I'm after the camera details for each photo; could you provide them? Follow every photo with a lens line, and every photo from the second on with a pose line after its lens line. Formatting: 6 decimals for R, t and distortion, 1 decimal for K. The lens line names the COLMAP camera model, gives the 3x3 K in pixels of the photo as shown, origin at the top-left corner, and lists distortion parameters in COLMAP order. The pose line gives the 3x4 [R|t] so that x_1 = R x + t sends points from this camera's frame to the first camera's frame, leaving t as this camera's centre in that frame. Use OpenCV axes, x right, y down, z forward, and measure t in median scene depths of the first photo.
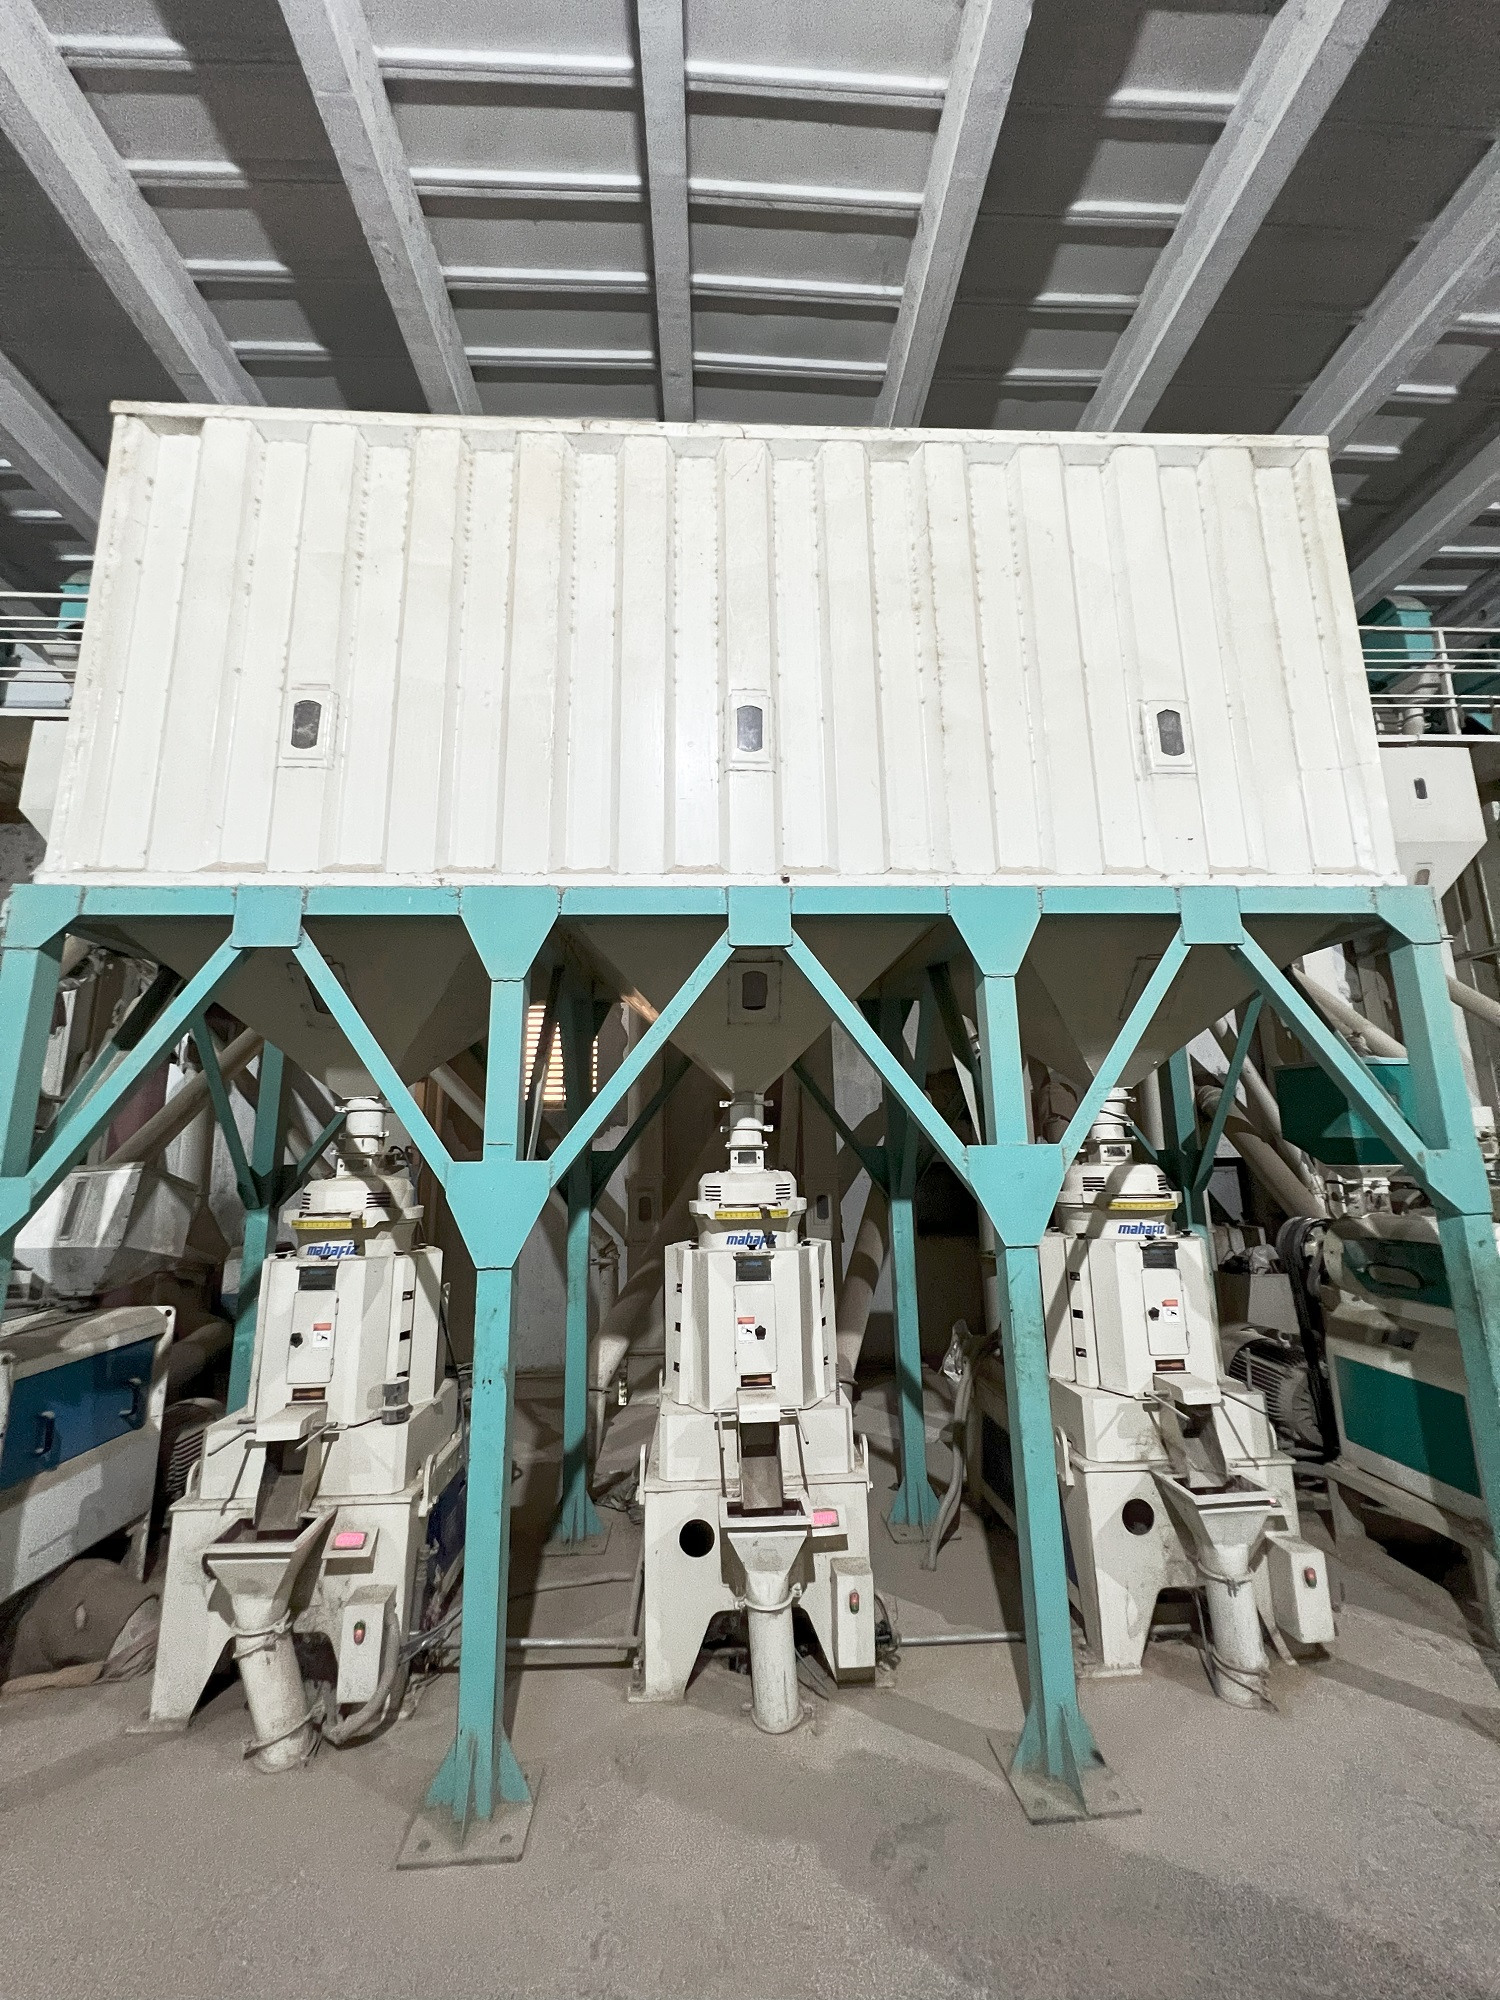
lens RADIAL K [[796.6, 0, 750.5], [0, 796.6, 997.8], [0, 0, 1]] dist [-0.005203, 0.001877]
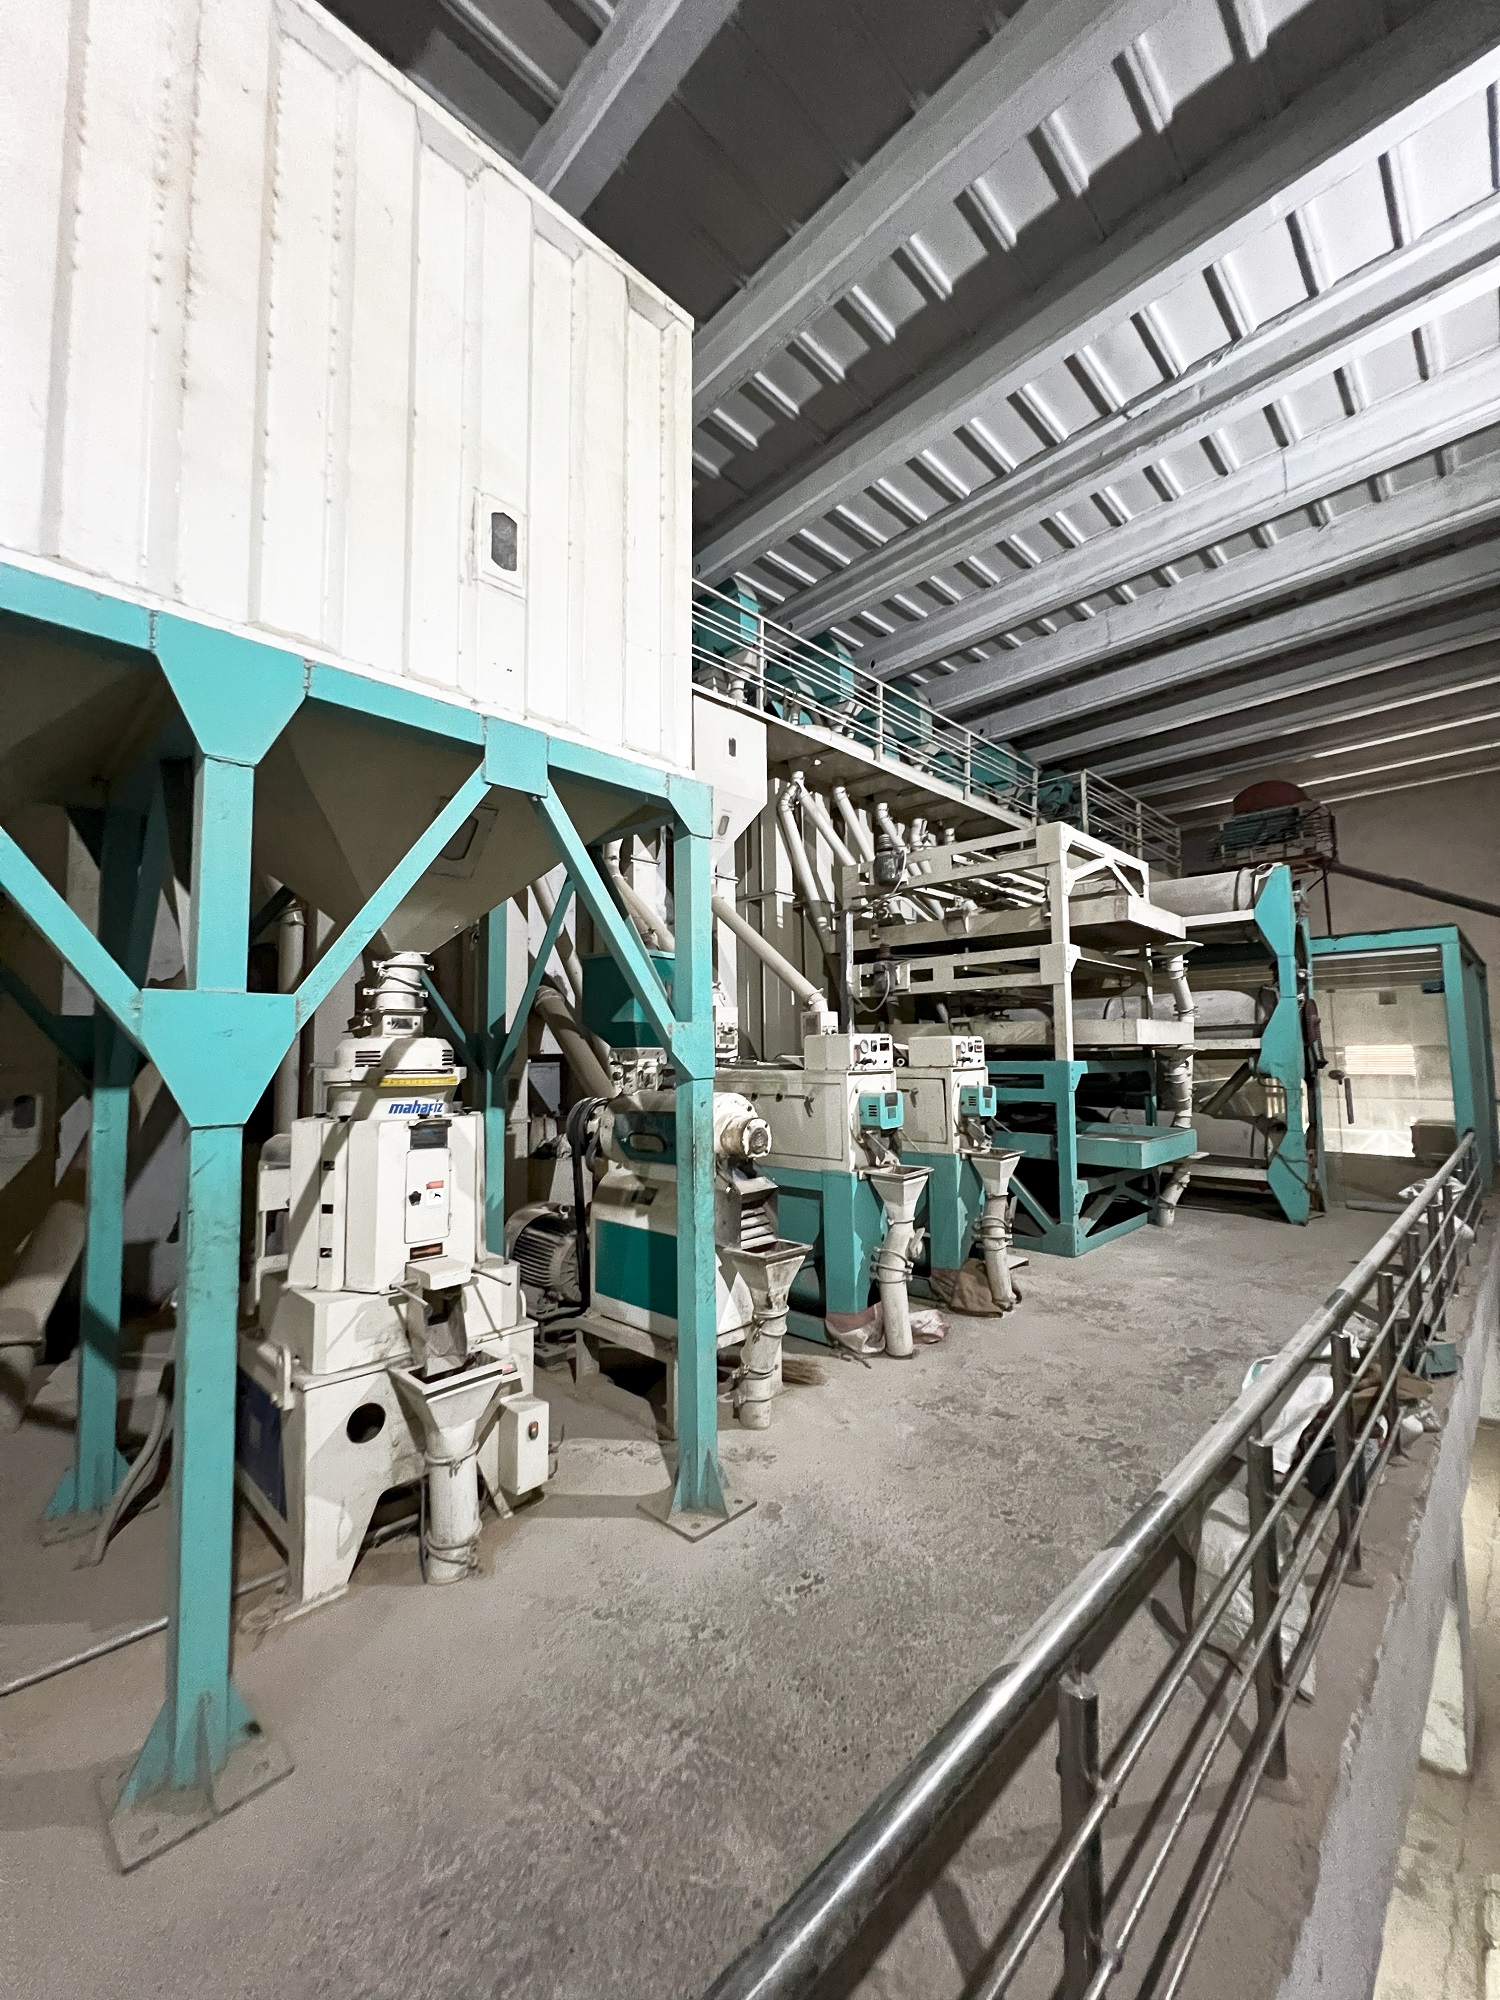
lens RADIAL K [[796.6, 0, 748.7], [0, 796.6, 1001.7], [0, 0, 1]] dist [-0.005203, 0.001877]
pose [[0.737132, 0.054510, 0.673547, 0.164499], [-0.130075, 0.989547, 0.062272, 0.071590], [-0.663112, -0.133514, 0.736517, 0.116455]]
